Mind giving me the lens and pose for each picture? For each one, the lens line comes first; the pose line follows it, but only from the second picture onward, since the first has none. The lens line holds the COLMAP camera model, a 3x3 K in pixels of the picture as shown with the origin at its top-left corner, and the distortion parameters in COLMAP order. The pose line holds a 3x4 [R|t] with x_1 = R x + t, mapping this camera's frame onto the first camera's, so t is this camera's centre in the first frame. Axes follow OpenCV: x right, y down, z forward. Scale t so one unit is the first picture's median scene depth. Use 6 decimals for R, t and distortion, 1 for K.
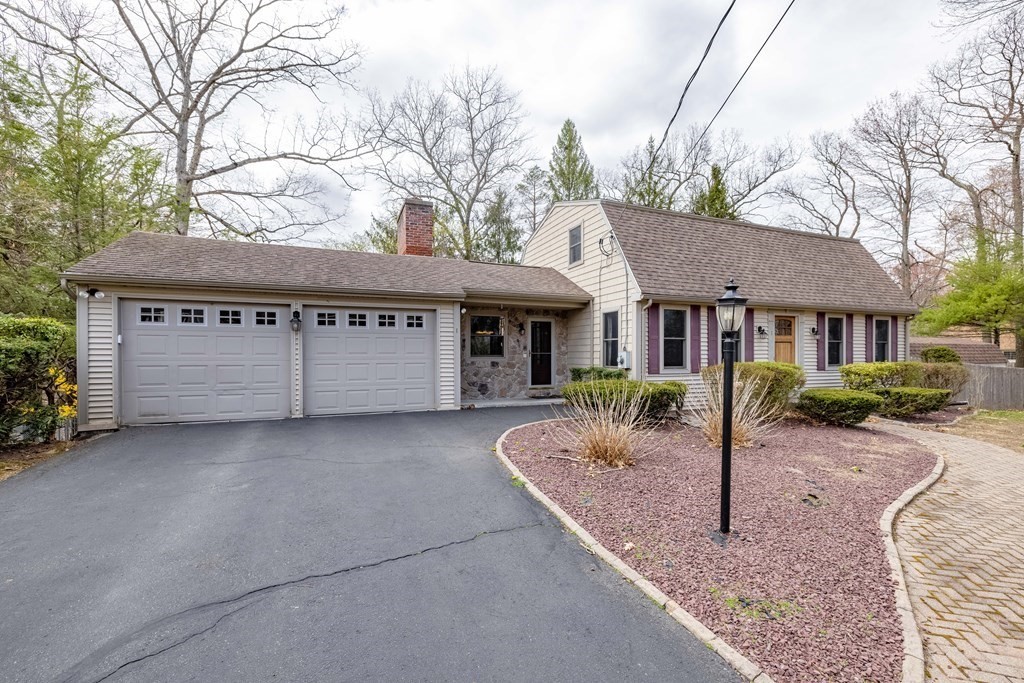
lens RADIAL K [[446.3, 0, 515.6], [0, 446.3, 344.6], [0, 0, 1]] dist [0.002240, -0.000514]
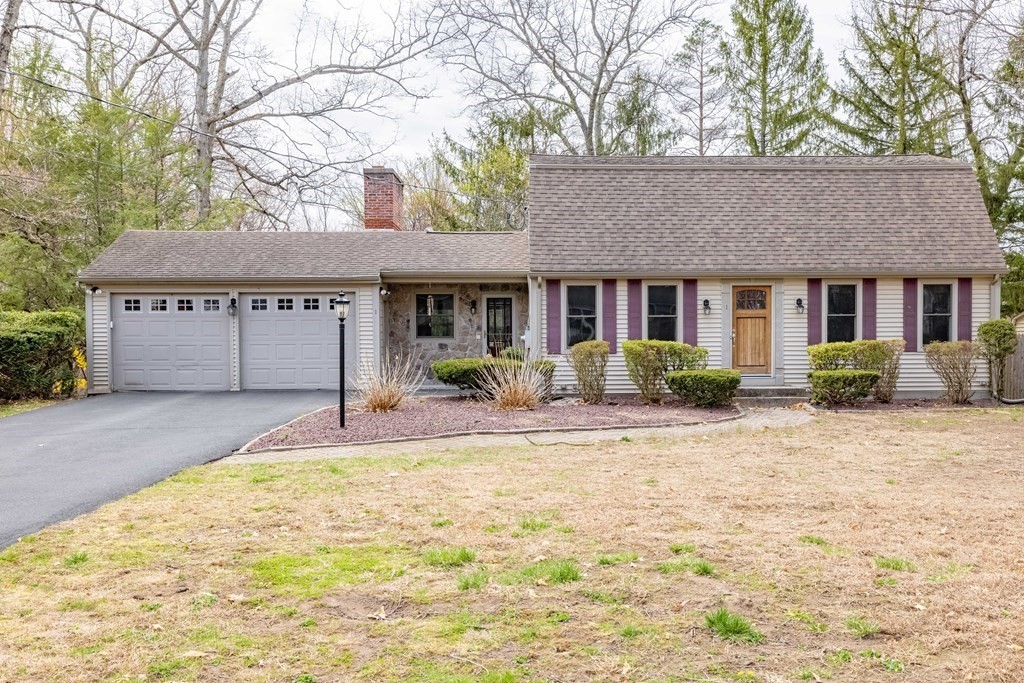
lens RADIAL K [[976.0, 0, 535.9], [0, 976.0, 331.5], [0, 0, 1]] dist [0.012258, 0.000000]
pose [[0.928440, -0.009371, -0.371363, 0.883366], [0.012296, 0.999909, 0.005509, 0.004773], [0.371278, -0.009681, 0.928471, -0.794404]]
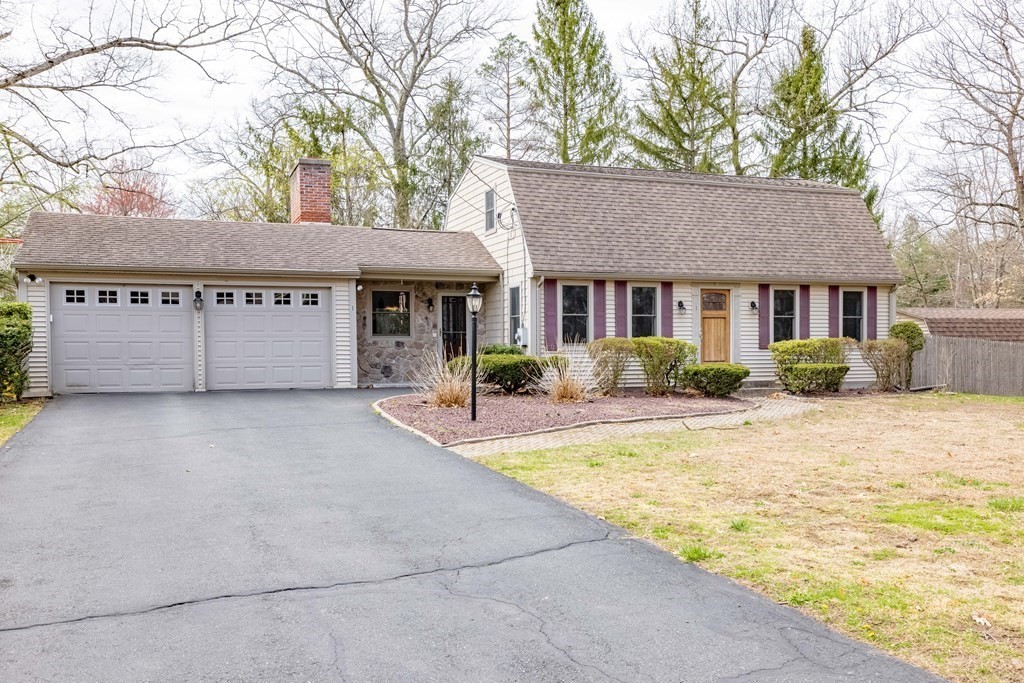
lens RADIAL K [[976.0, 0, 516.4], [0, 976.0, 350.8], [0, 0, 1]] dist [0.012258, 0.000000]
pose [[0.999642, -0.004766, -0.026346, 0.245220], [0.005364, 0.999728, 0.022696, 0.013778], [0.026230, -0.022829, 0.999395, -0.983624]]
